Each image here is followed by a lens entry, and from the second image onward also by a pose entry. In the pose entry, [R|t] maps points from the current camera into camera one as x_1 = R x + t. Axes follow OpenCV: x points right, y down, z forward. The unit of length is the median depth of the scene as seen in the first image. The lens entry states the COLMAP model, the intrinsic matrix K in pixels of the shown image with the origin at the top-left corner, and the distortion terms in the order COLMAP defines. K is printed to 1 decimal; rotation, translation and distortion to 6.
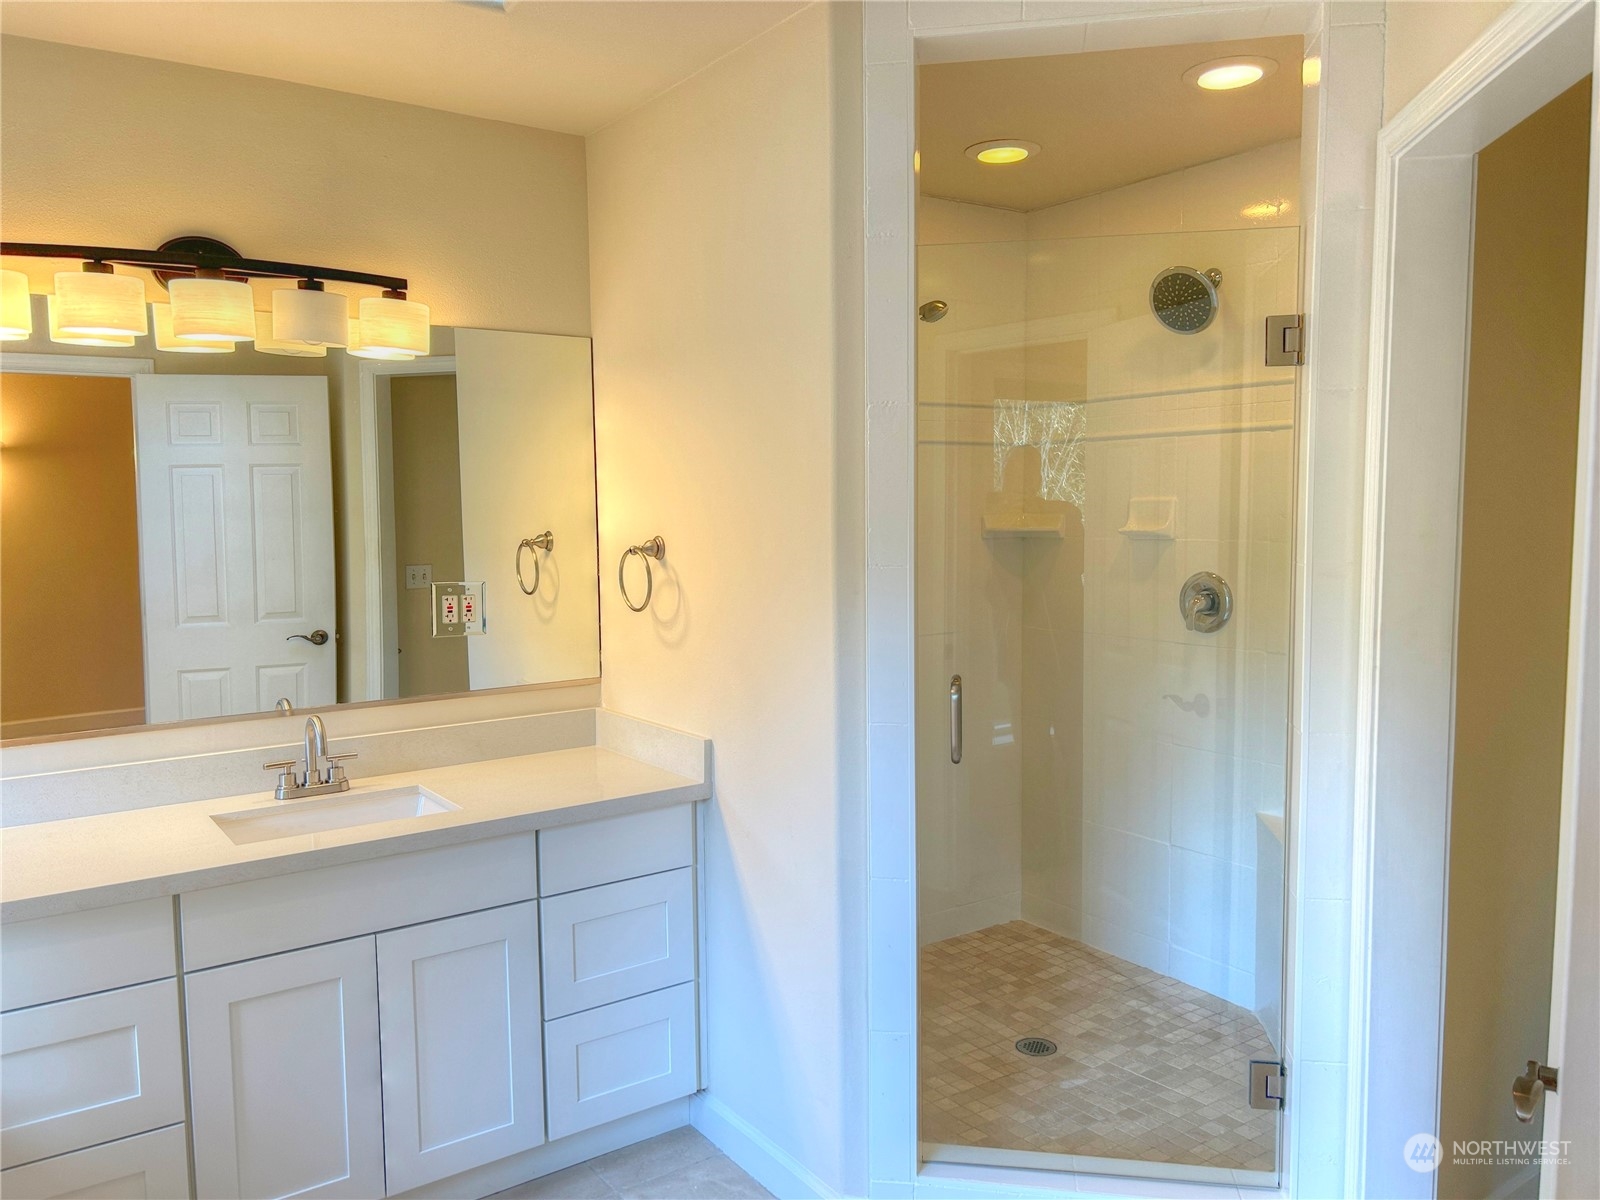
lens RADIAL K [[1208.1, 0, 771.2], [0, 1208.1, 612.6], [0, 0, 1]] dist [0.041466, -0.037736]
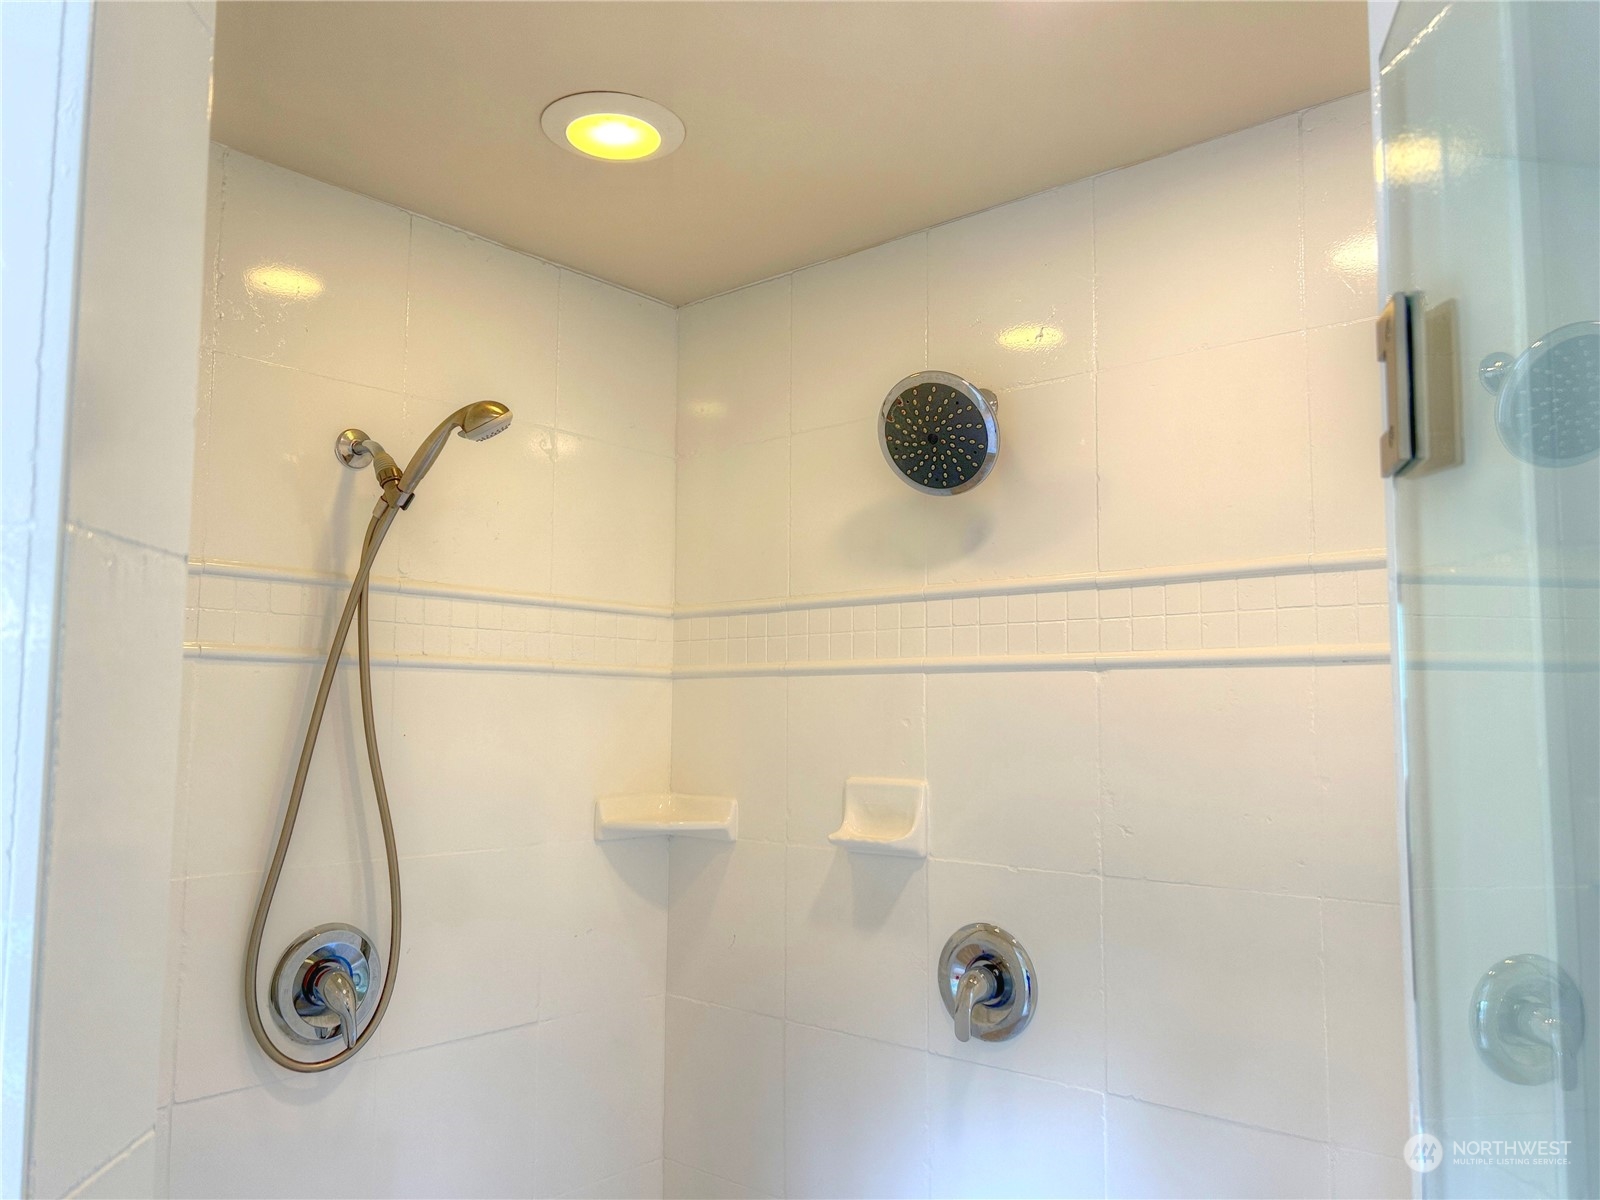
lens RADIAL K [[1208.1, 0, 797.8], [0, 1208.1, 603.2], [0, 0, 1]] dist [0.041466, -0.037736]
pose [[0.962554, 0.042480, 0.267740, 0.125963], [0.008313, 0.982556, -0.185779, -0.074472], [-0.270961, 0.181048, 0.945411, 0.484138]]
